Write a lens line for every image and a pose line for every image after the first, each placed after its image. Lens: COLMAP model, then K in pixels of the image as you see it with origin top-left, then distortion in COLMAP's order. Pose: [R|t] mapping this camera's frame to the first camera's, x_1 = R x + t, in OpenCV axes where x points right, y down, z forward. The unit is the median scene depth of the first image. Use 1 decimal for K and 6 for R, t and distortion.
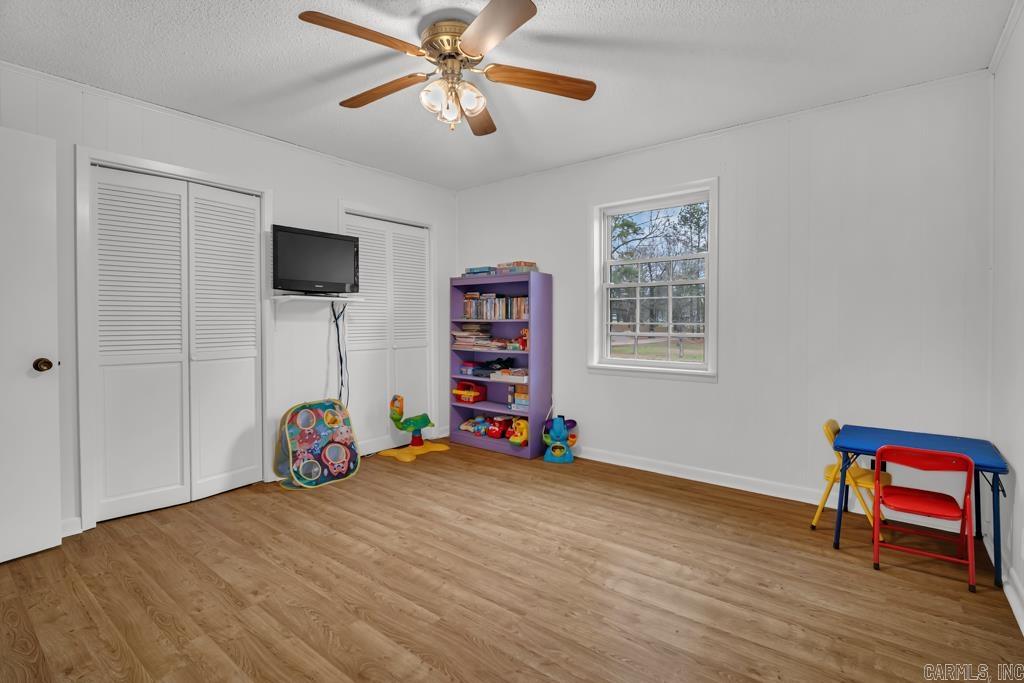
lens RADIAL K [[479.9, 0, 515.4], [0, 479.9, 321.9], [0, 0, 1]] dist [0.003386, -0.009038]
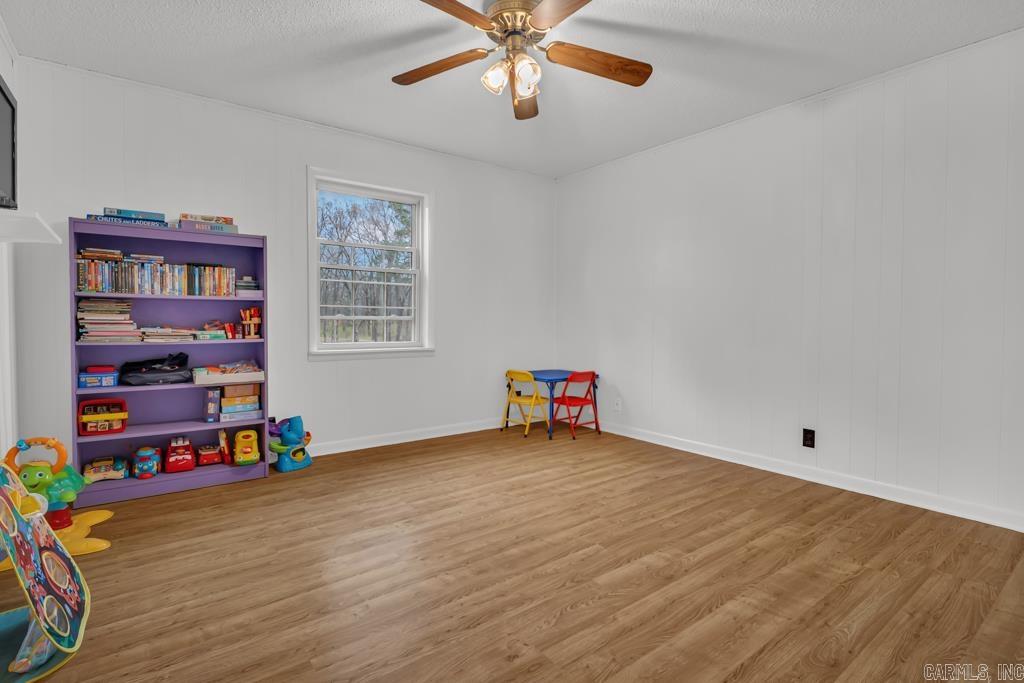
lens RADIAL K [[479.9, 0, 515.4], [0, 479.9, 321.9], [0, 0, 1]] dist [0.003386, -0.009038]
pose [[0.265702, -0.001121, 0.964055, -0.834010], [-0.004378, 0.999988, 0.002370, 0.041066], [-0.964045, -0.004850, 0.265693, 0.545378]]
